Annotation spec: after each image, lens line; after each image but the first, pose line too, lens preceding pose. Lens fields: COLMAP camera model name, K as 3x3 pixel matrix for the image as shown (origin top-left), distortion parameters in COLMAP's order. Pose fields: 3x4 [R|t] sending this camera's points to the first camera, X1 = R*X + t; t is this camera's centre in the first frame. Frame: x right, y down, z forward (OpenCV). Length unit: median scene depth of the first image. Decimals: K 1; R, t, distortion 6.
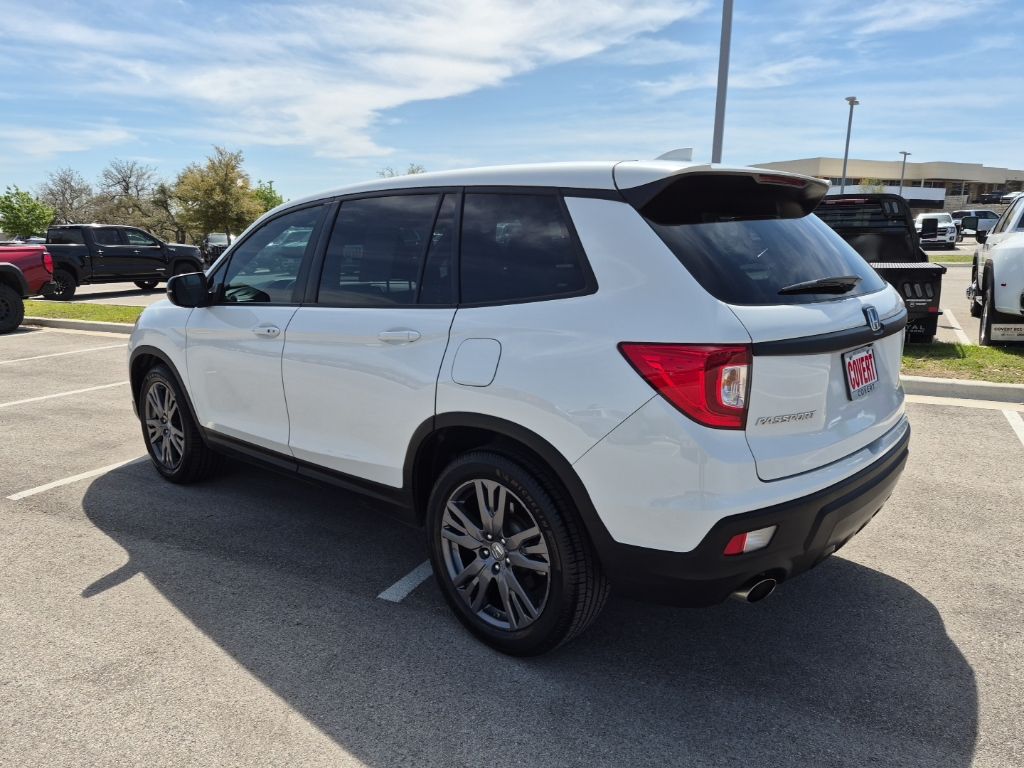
lens RADIAL K [[715.1, 0, 504.6], [0, 715.1, 364.8], [0, 0, 1]] dist [0.063449, -0.052519]
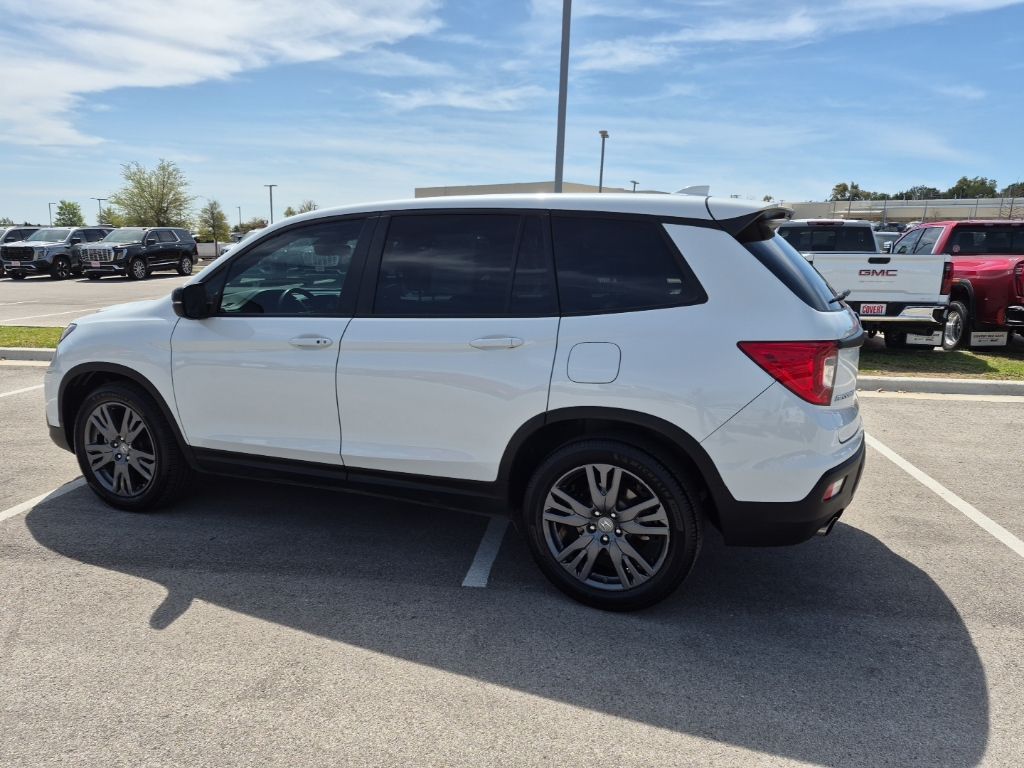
lens RADIAL K [[717.6, 0, 506.7], [0, 717.6, 371.4], [0, 0, 1]] dist [0.067984, -0.065786]
pose [[0.940648, -0.034079, 0.337669, -0.544657], [0.035880, 0.999356, 0.000907, 0.003849], [-0.337483, 0.011262, 0.941264, -0.048209]]
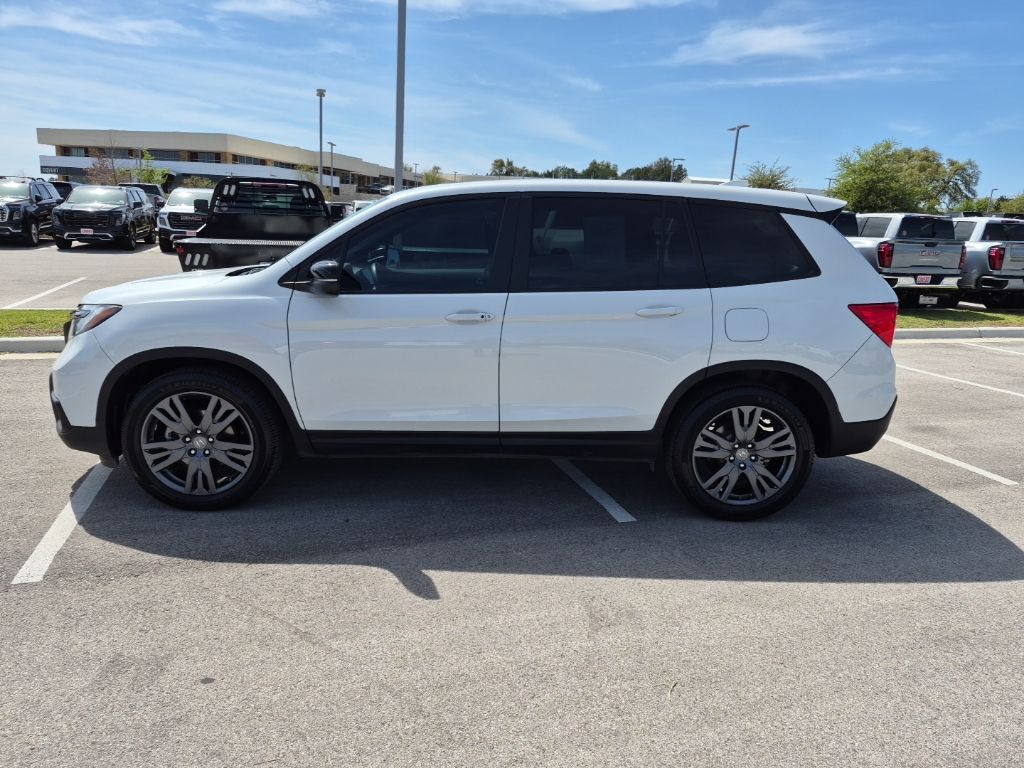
lens RADIAL K [[723.2, 0, 509.3], [0, 723.2, 375.8], [0, 0, 1]] dist [0.079996, -0.079873]
pose [[0.700686, -0.107862, 0.705269, -1.367577], [0.075948, 0.994166, 0.076590, -0.049504], [-0.709416, -0.000101, 0.704790, 0.289210]]
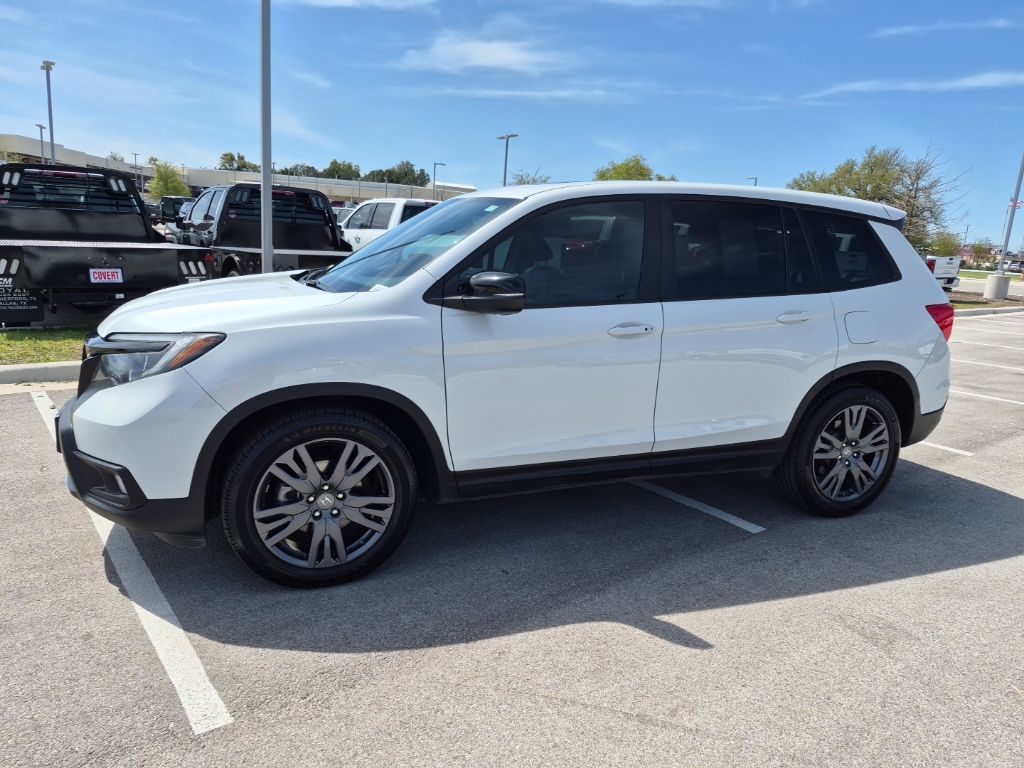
lens RADIAL K [[723.7, 0, 512.0], [0, 723.7, 384.0], [0, 0, 1]] dist [0.083767, -0.087752]
pose [[0.412934, -0.149131, 0.898468, -1.666278], [0.105120, 0.987714, 0.115632, -0.136203], [-0.904674, 0.046699, 0.423537, 0.973996]]
